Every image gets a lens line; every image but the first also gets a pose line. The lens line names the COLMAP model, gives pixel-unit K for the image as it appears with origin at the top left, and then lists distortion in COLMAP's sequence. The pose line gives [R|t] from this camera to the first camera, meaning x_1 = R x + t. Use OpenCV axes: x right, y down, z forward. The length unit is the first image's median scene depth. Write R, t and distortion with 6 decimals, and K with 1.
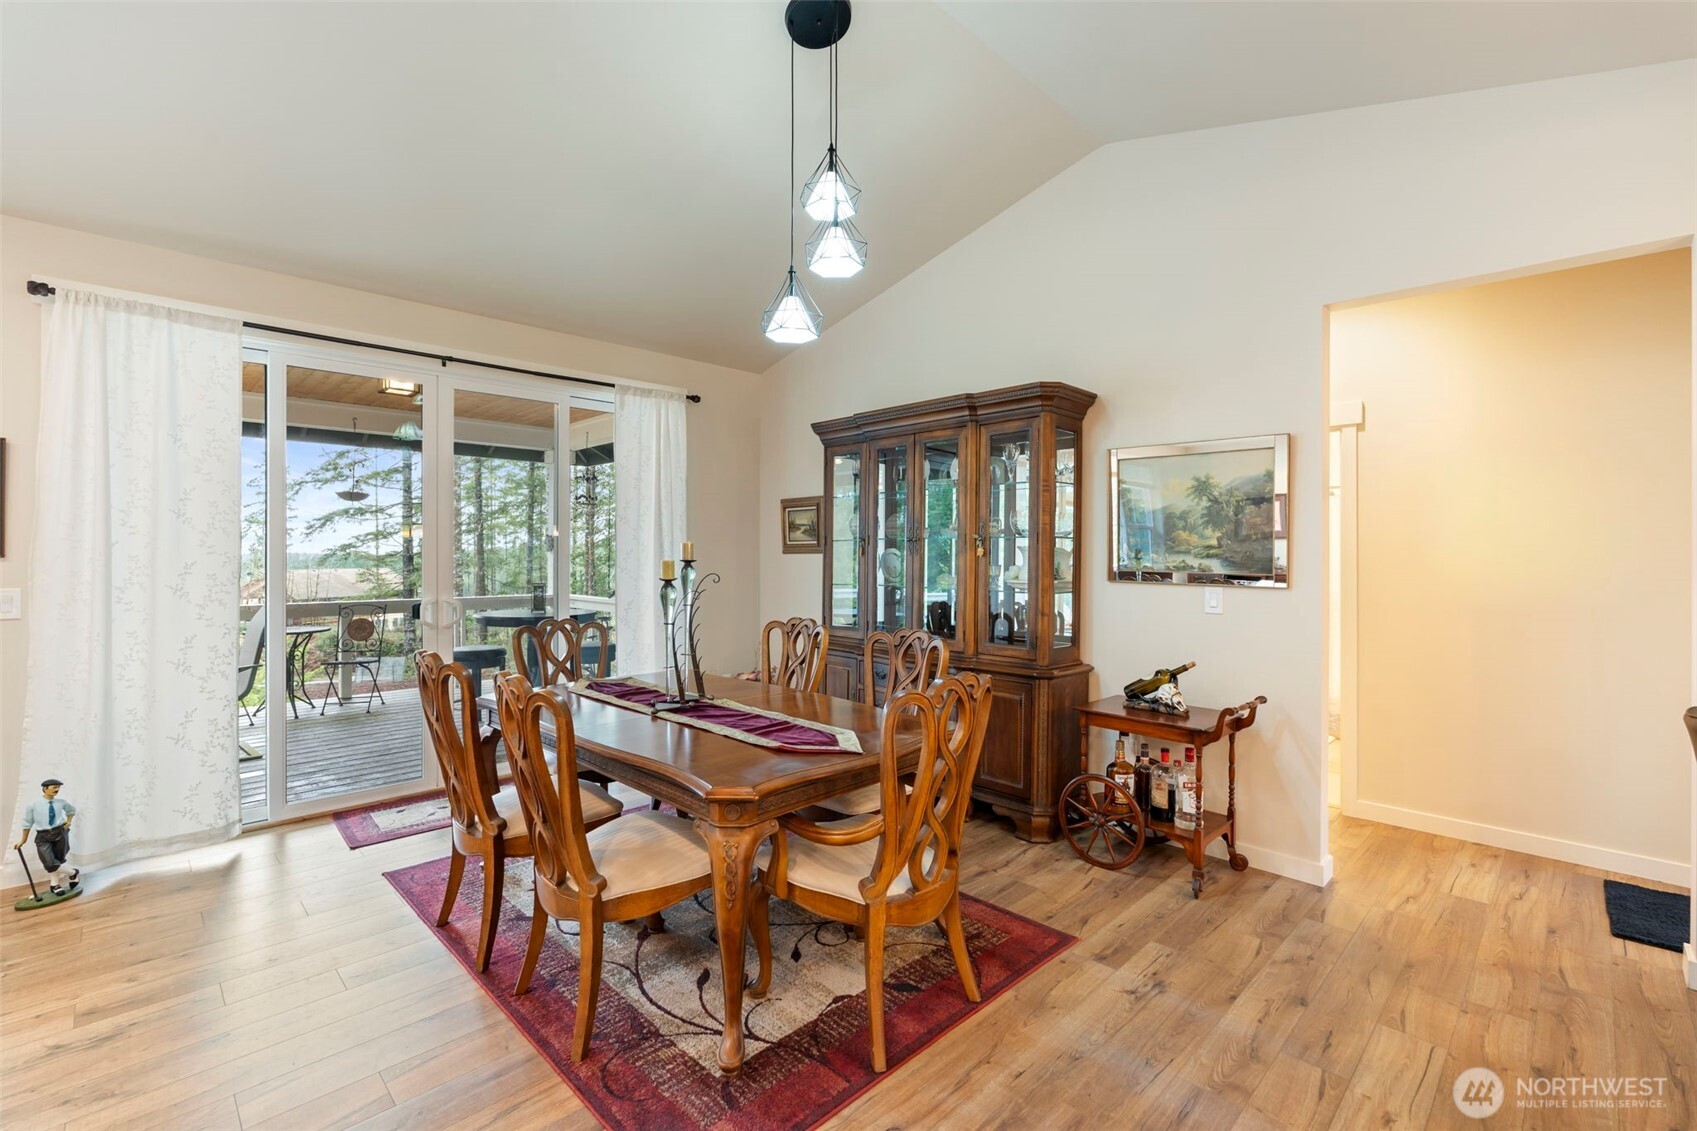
lens RADIAL K [[763.9, 0, 850.7], [0, 763.9, 555.4], [0, 0, 1]] dist [-0.001079, -0.000129]
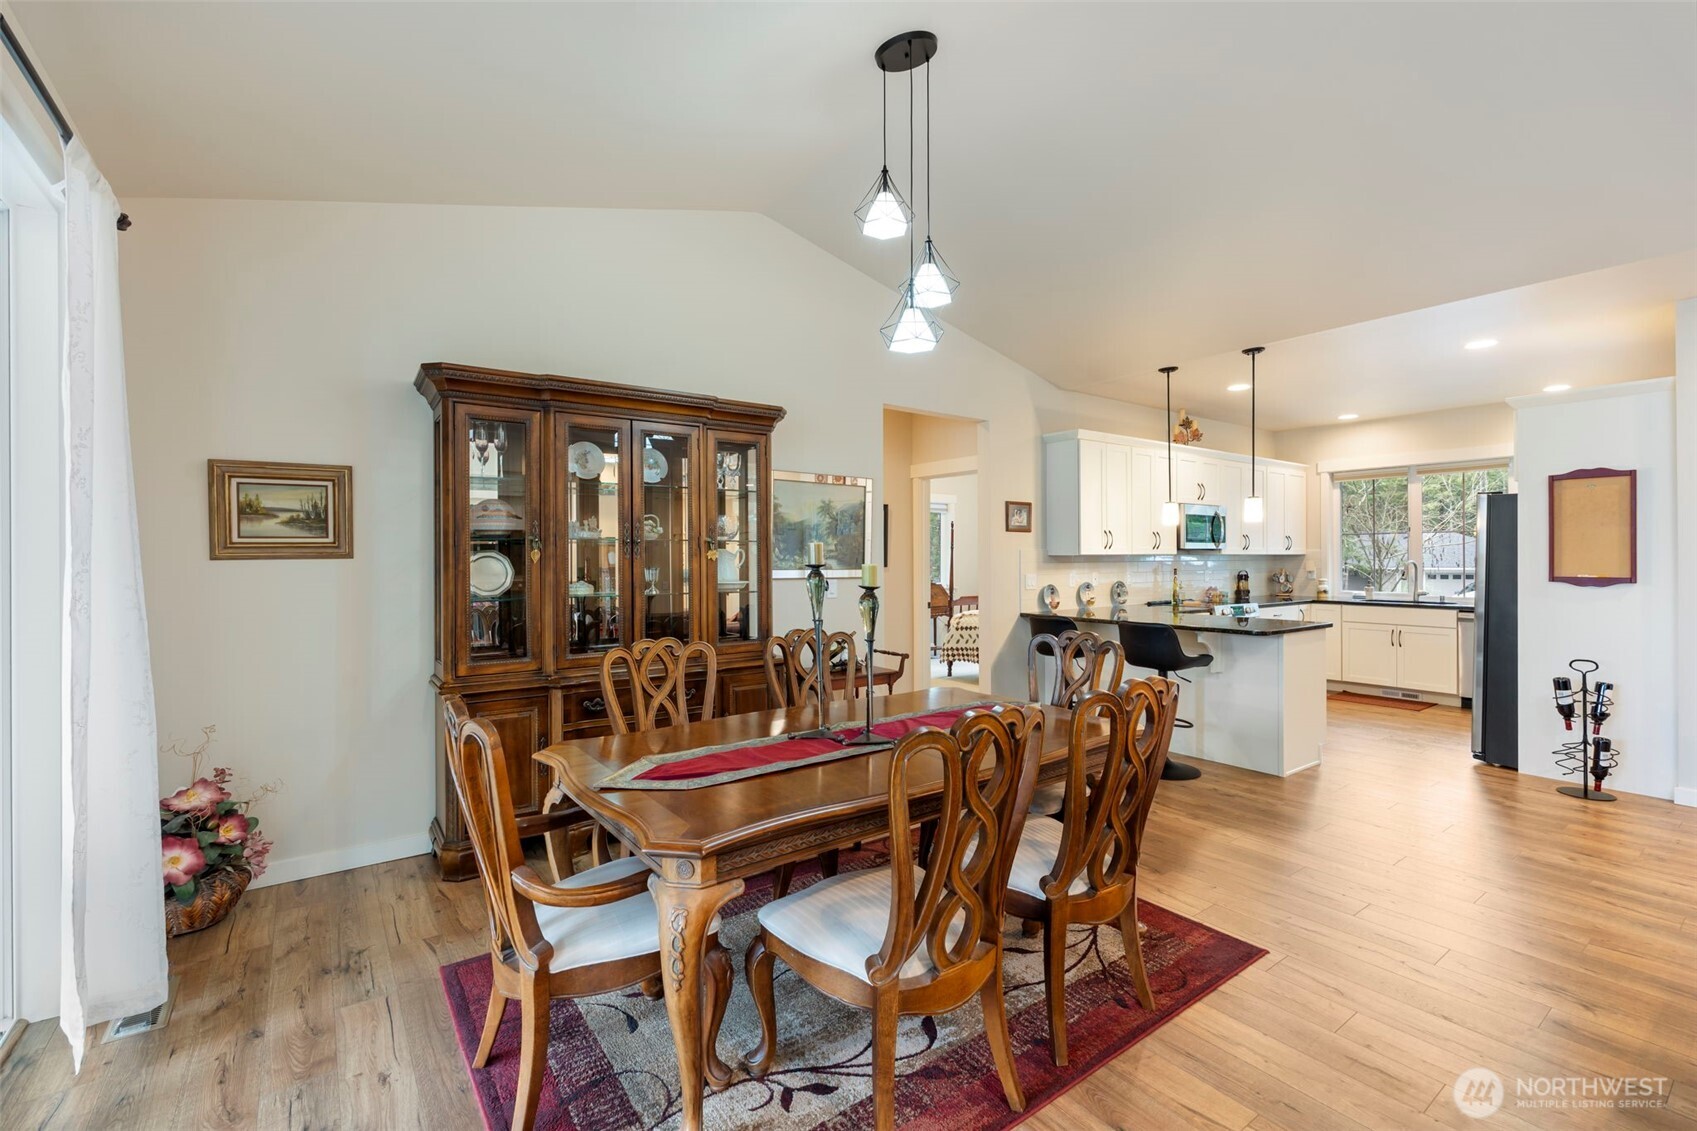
lens RADIAL K [[736.8, 0, 849.7], [0, 736.8, 557.4], [0, 0, 1]] dist [-0.001133, -0.000194]
pose [[0.157047, -0.008398, 0.987555, -0.797601], [0.004069, 0.999961, 0.007856, -0.007993], [-0.987583, 0.002785, 0.157075, 0.676992]]
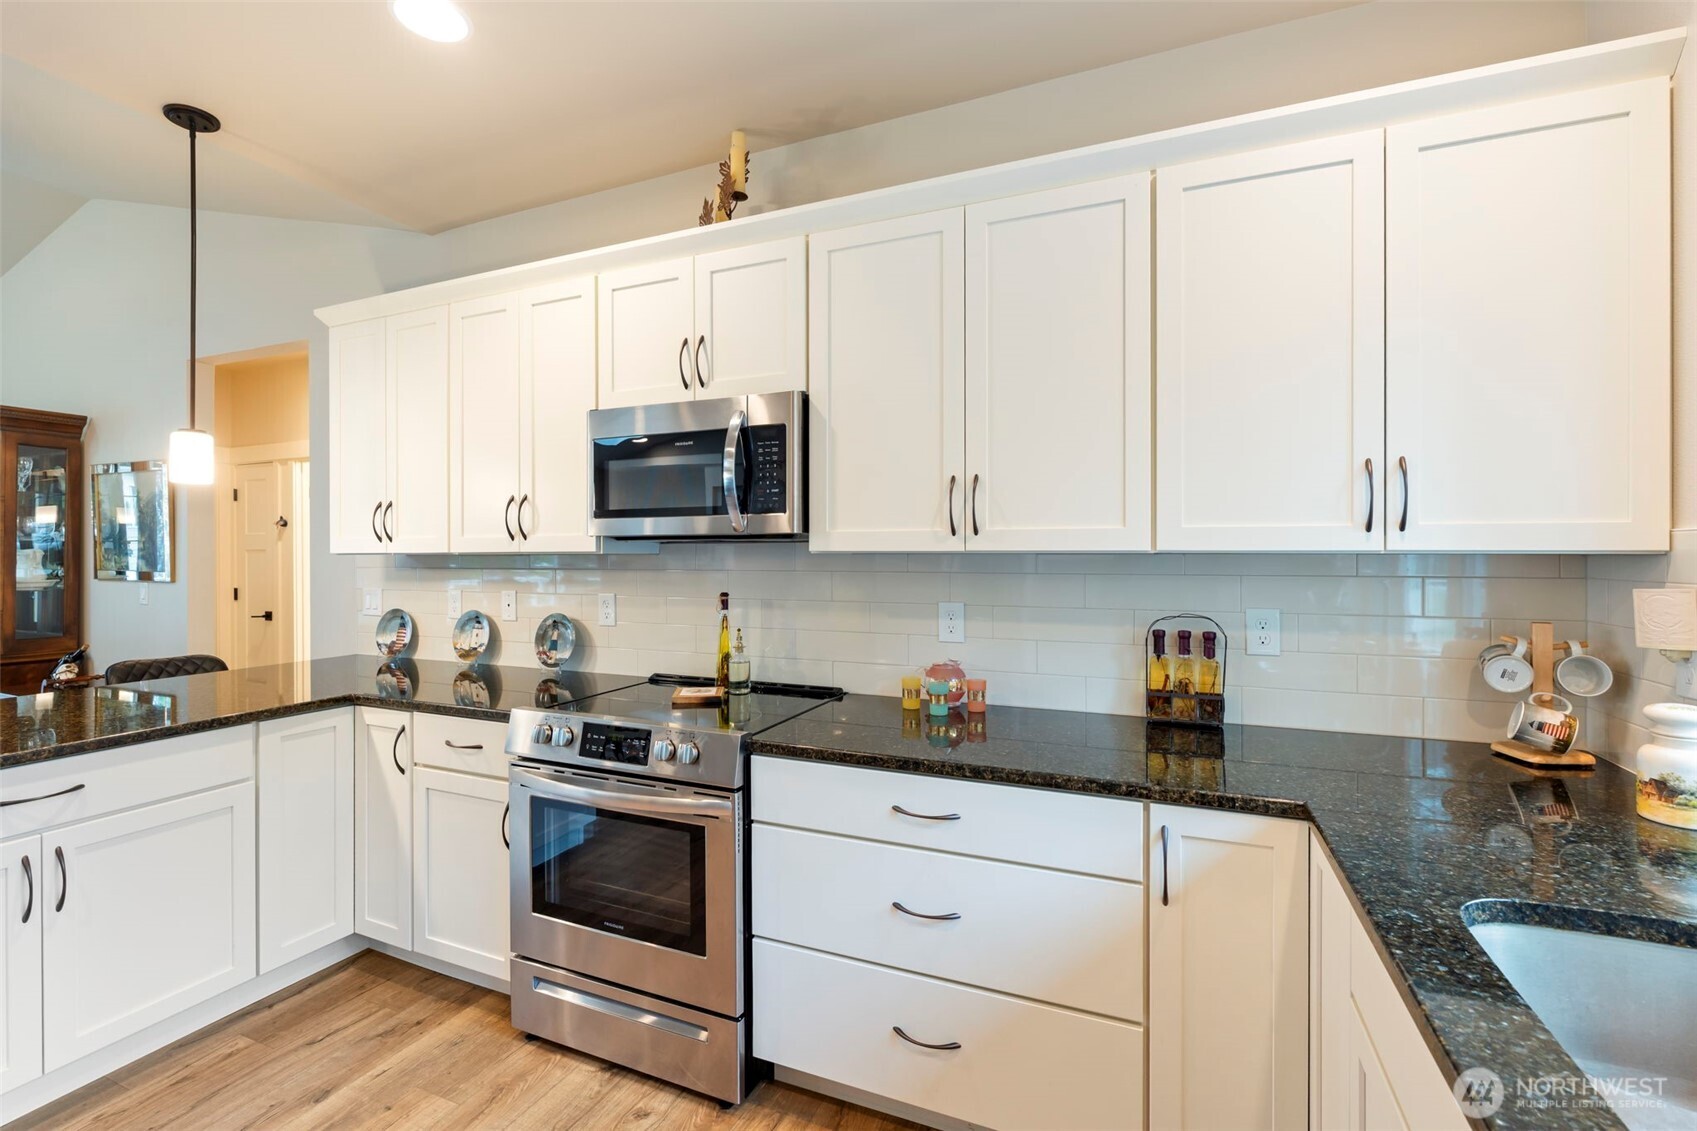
lens RADIAL K [[736.8, 0, 849.7], [0, 736.8, 557.4], [0, 0, 1]] dist [-0.001133, -0.000194]
pose [[0.929308, -0.010309, 0.369162, 0.986558], [0.008305, 0.999941, 0.007017, 0.003098], [-0.369212, -0.003455, 0.929339, -0.469624]]
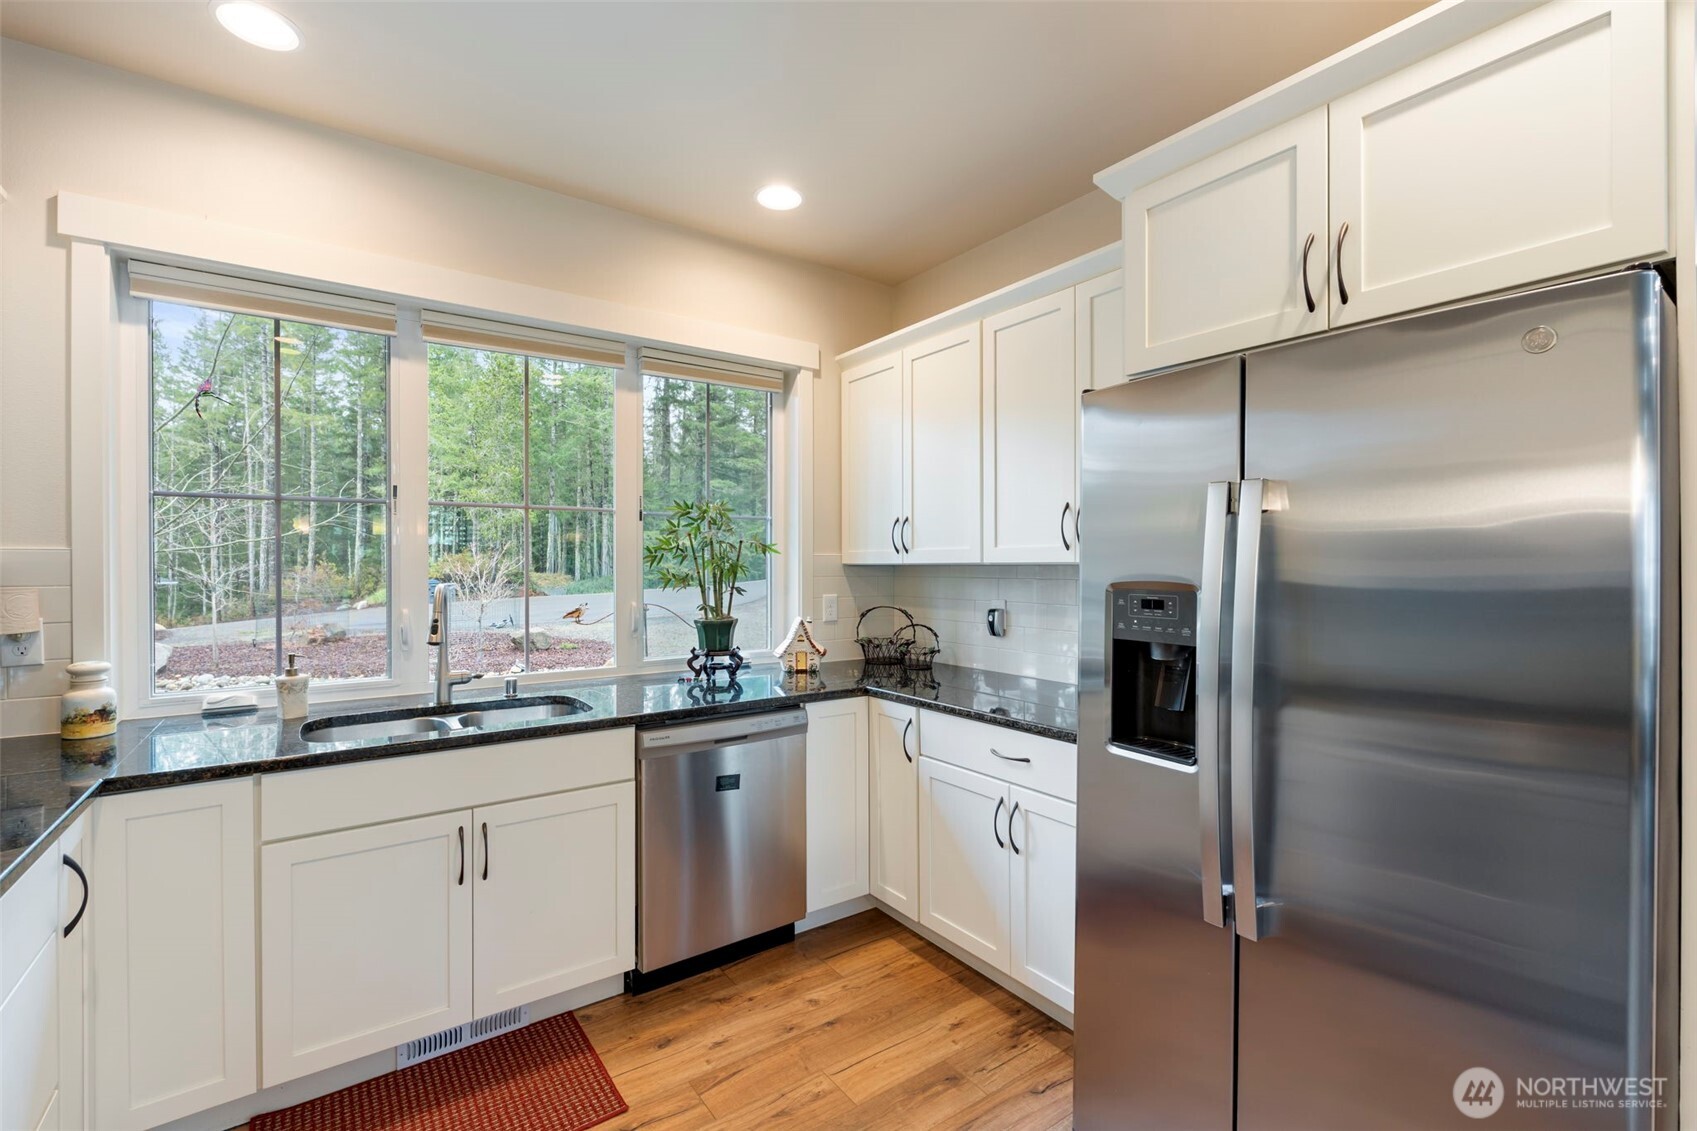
lens RADIAL K [[738.7, 0, 845.6], [0, 738.7, 568.6], [0, 0, 1]] dist [-0.002515, -0.000326]
pose [[-0.985848, -0.006073, 0.167530, 0.847635], [-0.004875, 0.999960, 0.007560, 0.001431], [-0.167569, 0.006637, -0.985838, 0.108464]]
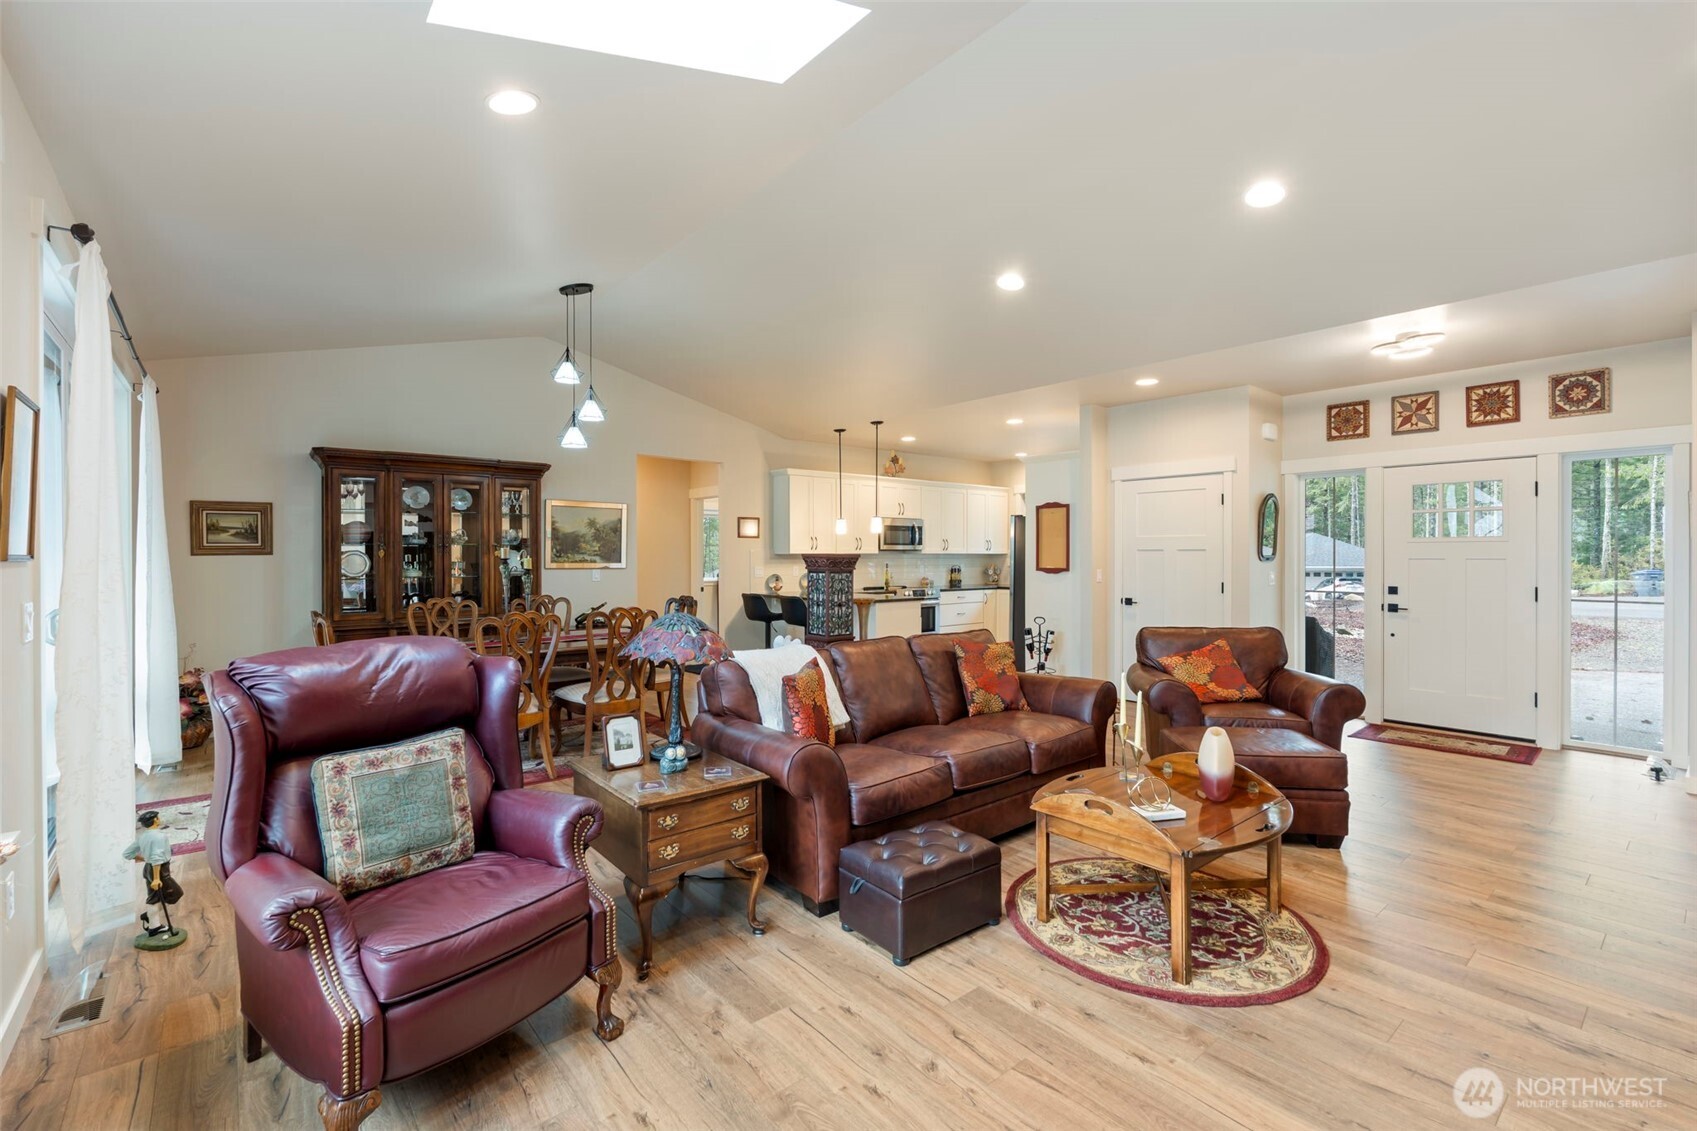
lens RADIAL K [[743.0, 0, 843.6], [0, 743.0, 556.5], [0, 0, 1]] dist [-0.000650, -0.000141]
pose [[0.096412, -0.009126, 0.995300, -1.445192], [0.001650, 0.999958, 0.009009, -0.010878], [-0.995340, 0.000774, 0.096423, 0.070230]]
